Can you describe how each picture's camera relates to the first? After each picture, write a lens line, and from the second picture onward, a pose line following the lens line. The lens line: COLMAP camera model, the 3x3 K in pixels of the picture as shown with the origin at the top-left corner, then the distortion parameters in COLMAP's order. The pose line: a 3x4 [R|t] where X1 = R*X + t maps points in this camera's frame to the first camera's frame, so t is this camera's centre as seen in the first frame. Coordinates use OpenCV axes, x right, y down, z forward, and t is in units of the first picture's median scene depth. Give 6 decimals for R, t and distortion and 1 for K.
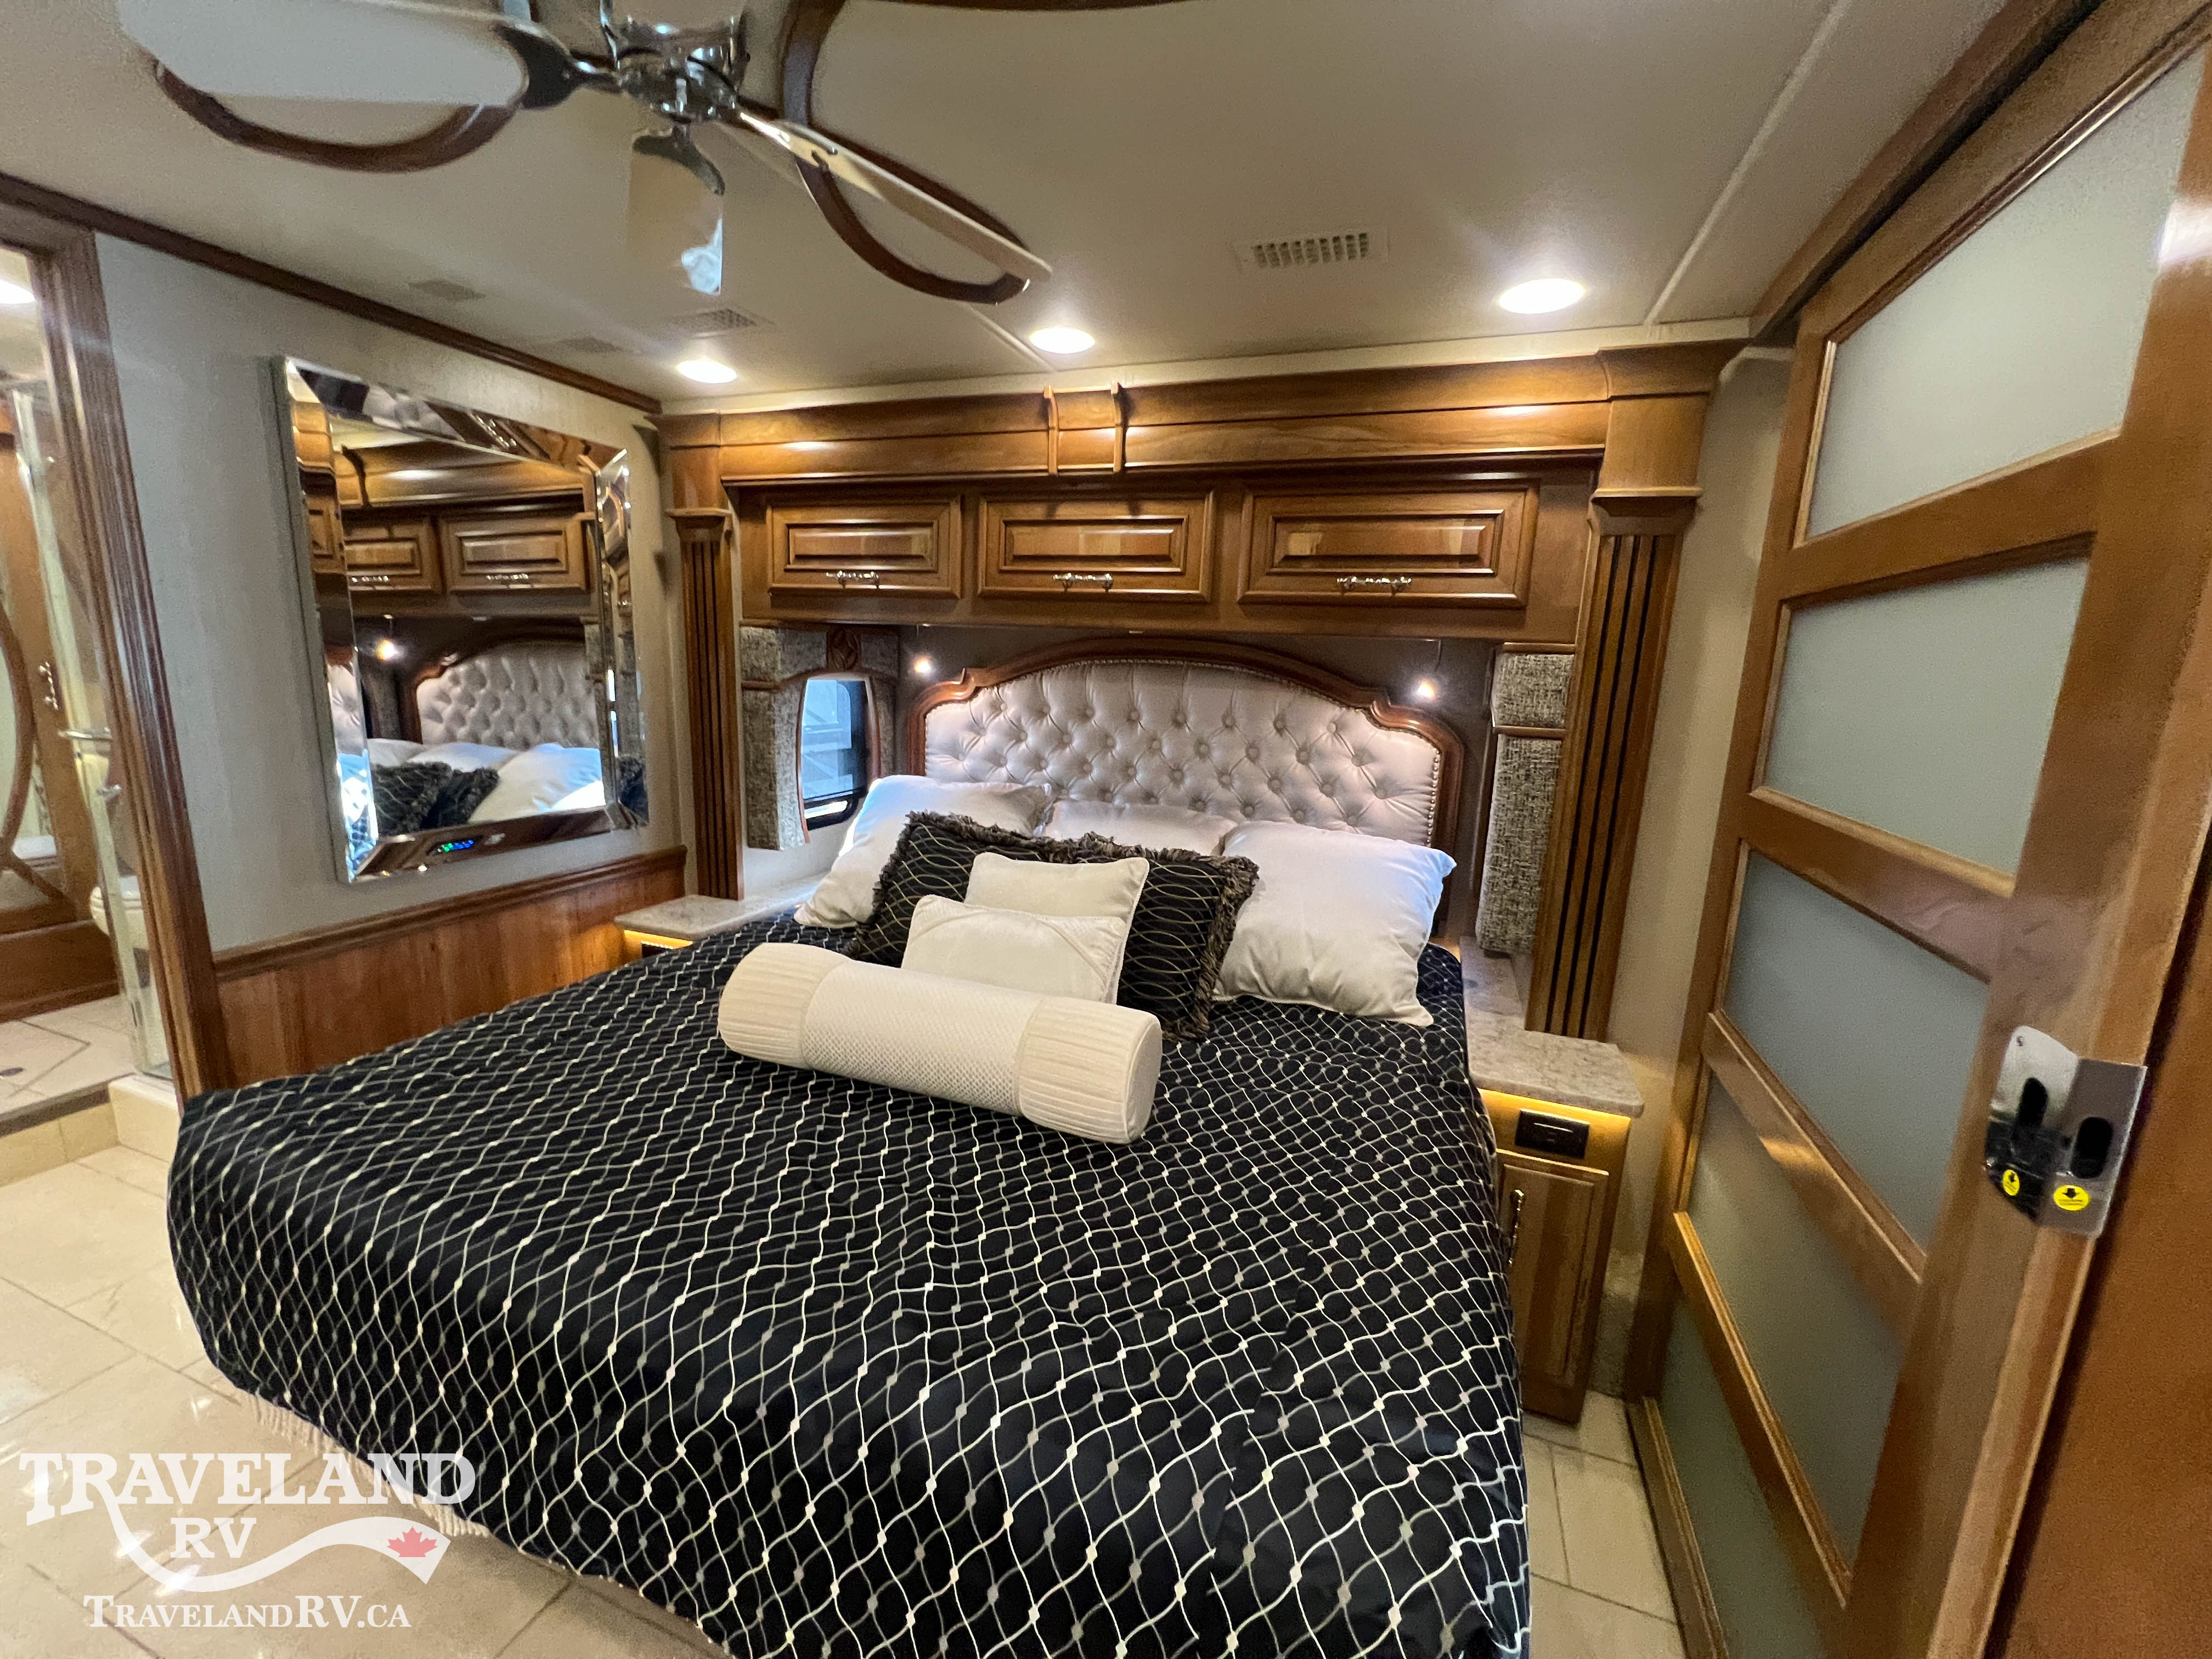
lens RADIAL K [[886.3, 0, 1103.7], [0, 886.3, 827.4], [0, 0, 1]] dist [-0.002922, 0.000845]
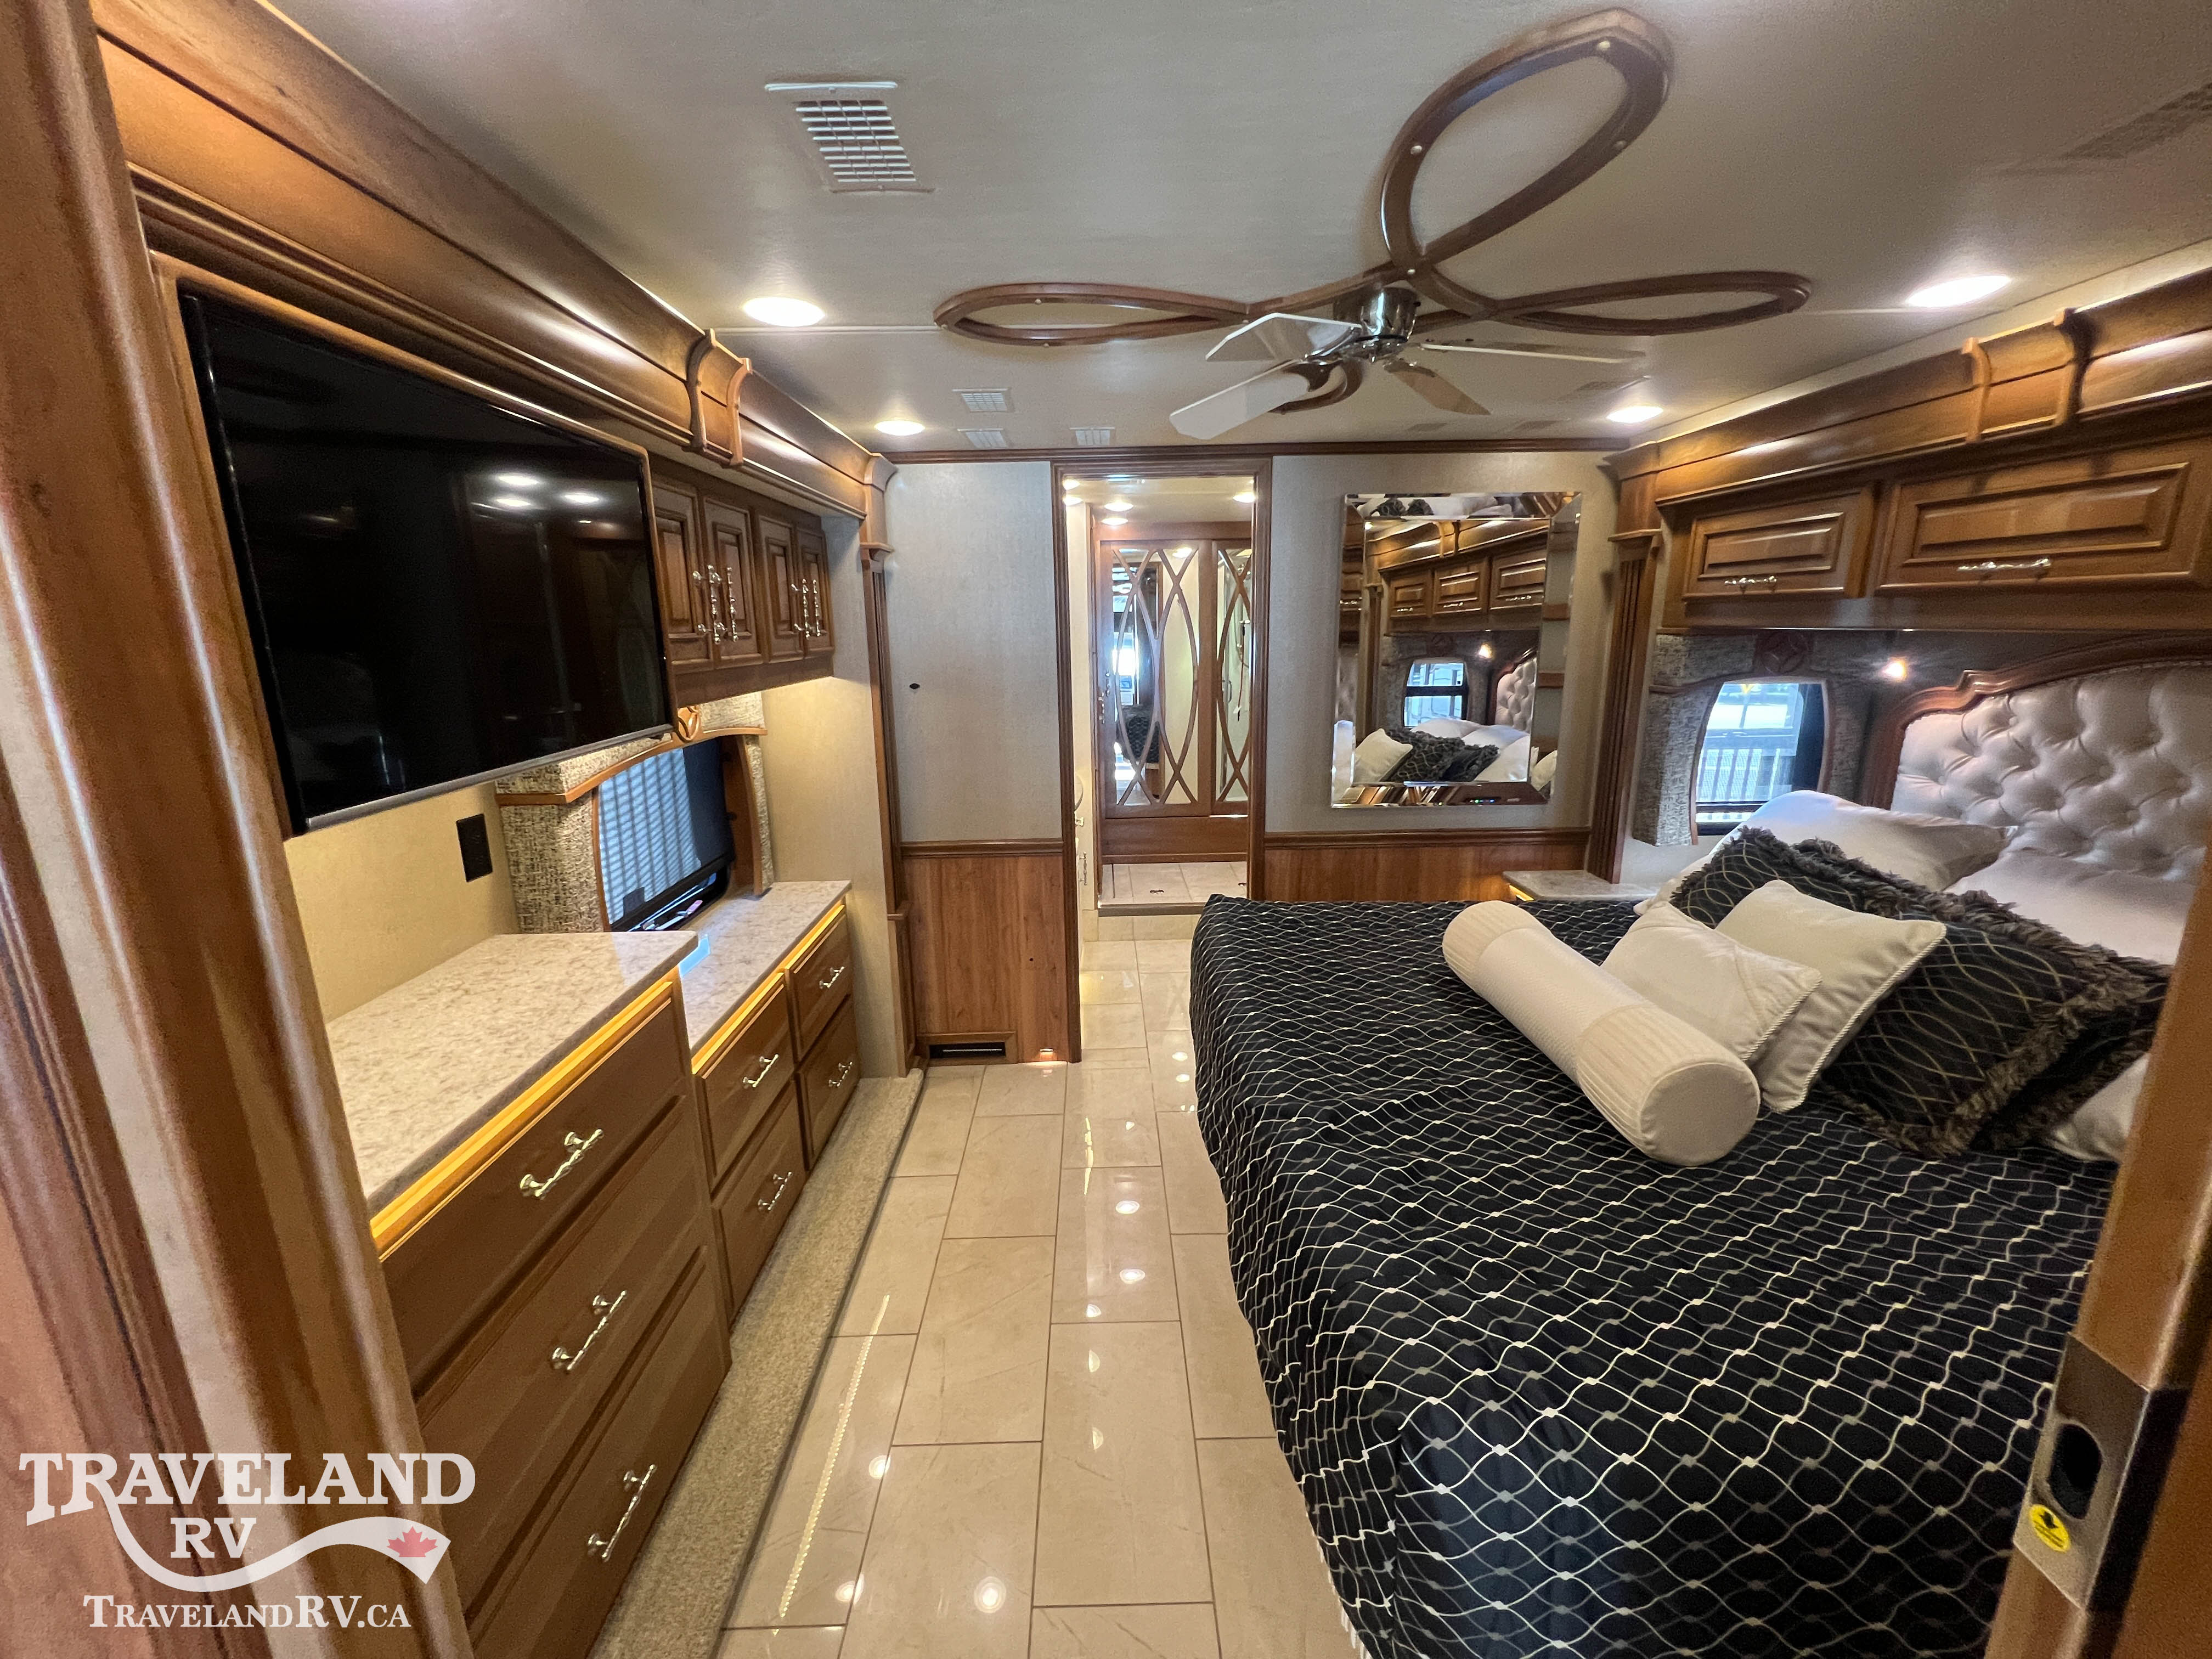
lens RADIAL K [[886.3, 0, 1103.7], [0, 886.3, 827.4], [0, 0, 1]] dist [-0.002922, 0.000845]
pose [[0.358427, 0.166486, -0.918593, 0.402308], [-0.145218, 0.981935, 0.121304, -0.031032], [0.922194, 0.089918, 0.376129, -0.005401]]
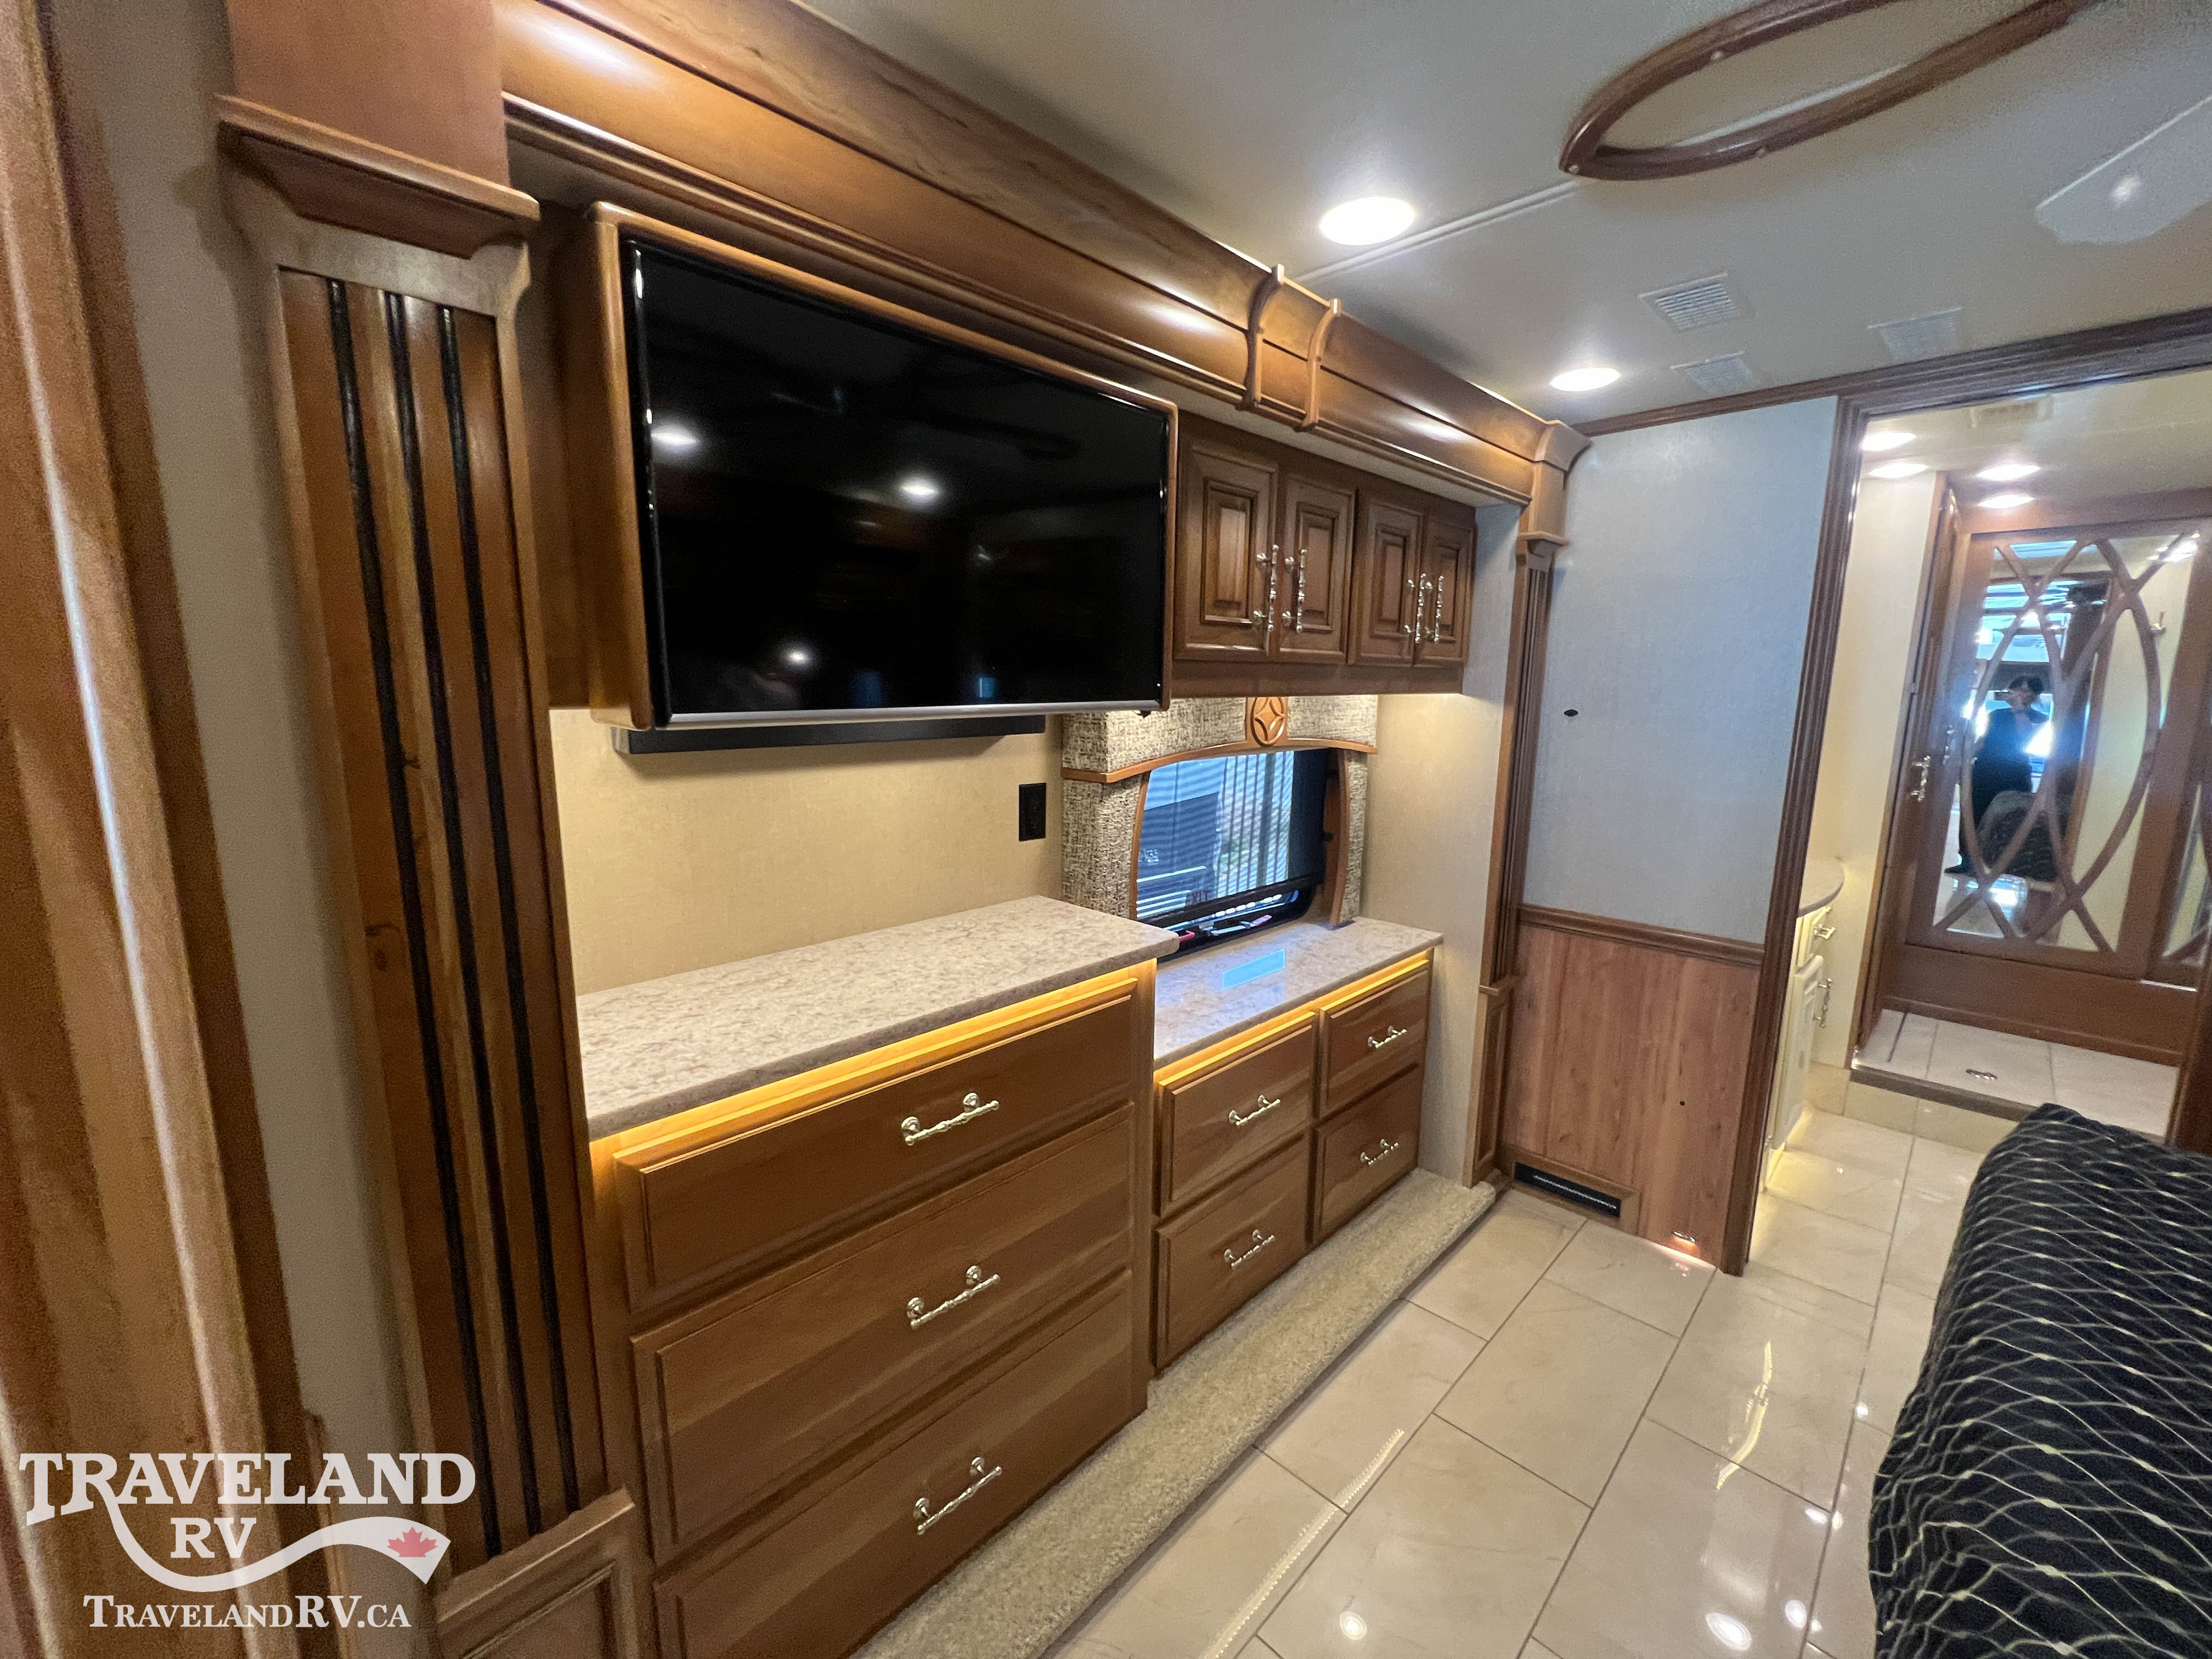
lens RADIAL K [[886.3, 0, 1103.7], [0, 886.3, 827.4], [0, 0, 1]] dist [-0.002922, 0.000845]
pose [[-0.418837, 0.109123, -0.901481, 0.252129], [-0.195560, 0.958618, 0.206898, -0.016178], [0.886754, 0.262950, -0.380164, 0.148819]]
